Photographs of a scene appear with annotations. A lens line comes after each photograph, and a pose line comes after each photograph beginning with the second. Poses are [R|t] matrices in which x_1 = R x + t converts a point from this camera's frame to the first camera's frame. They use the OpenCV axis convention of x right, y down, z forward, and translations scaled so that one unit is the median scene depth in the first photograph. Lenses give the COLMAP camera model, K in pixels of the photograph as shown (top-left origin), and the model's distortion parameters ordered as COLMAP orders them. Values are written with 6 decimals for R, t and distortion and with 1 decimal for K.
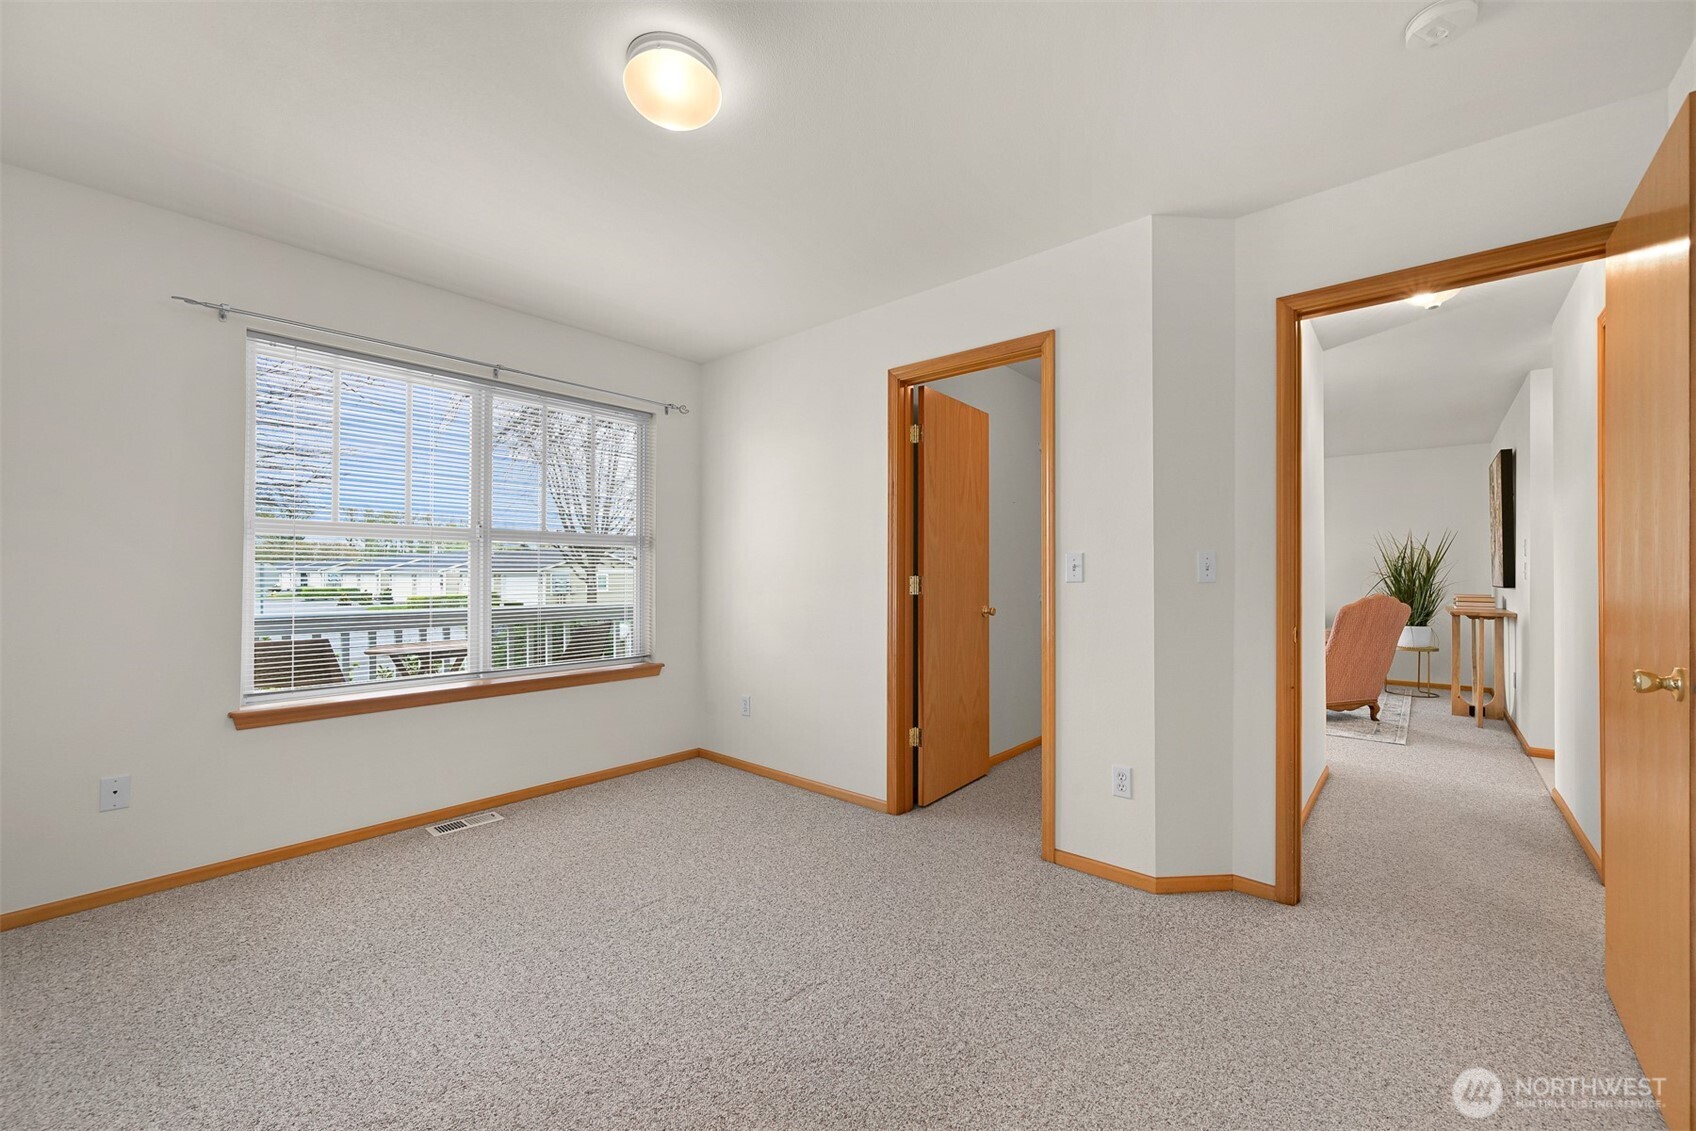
lens RADIAL K [[666.7, 0, 851.8], [0, 666.7, 568.1], [0, 0, 1]] dist [0.000502, 0.000052]
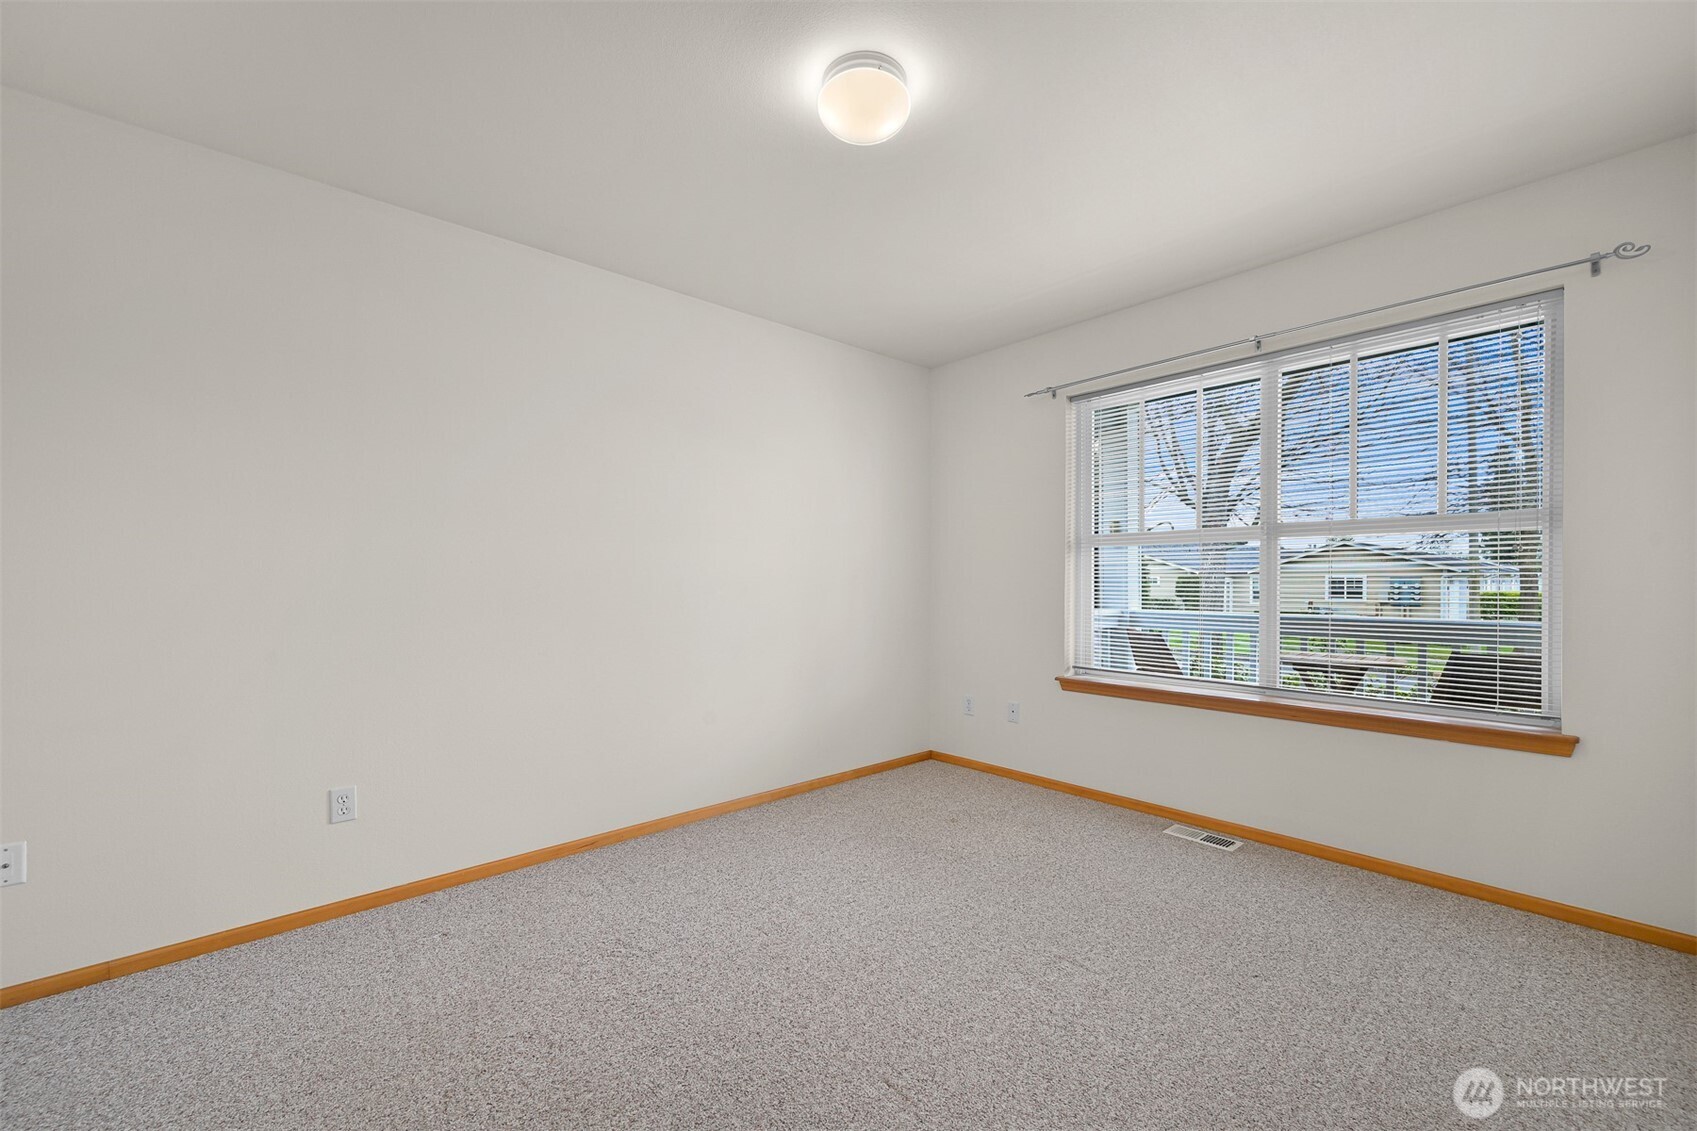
lens RADIAL K [[667.1, 0, 852.3], [0, 667.1, 568.1], [0, 0, 1]] dist [0.000502, 0.000052]
pose [[-0.118062, -0.023224, -0.992735, 0.426041], [0.005812, 0.999693, -0.024078, 0.019641], [0.992989, -0.008612, -0.117890, 0.614999]]
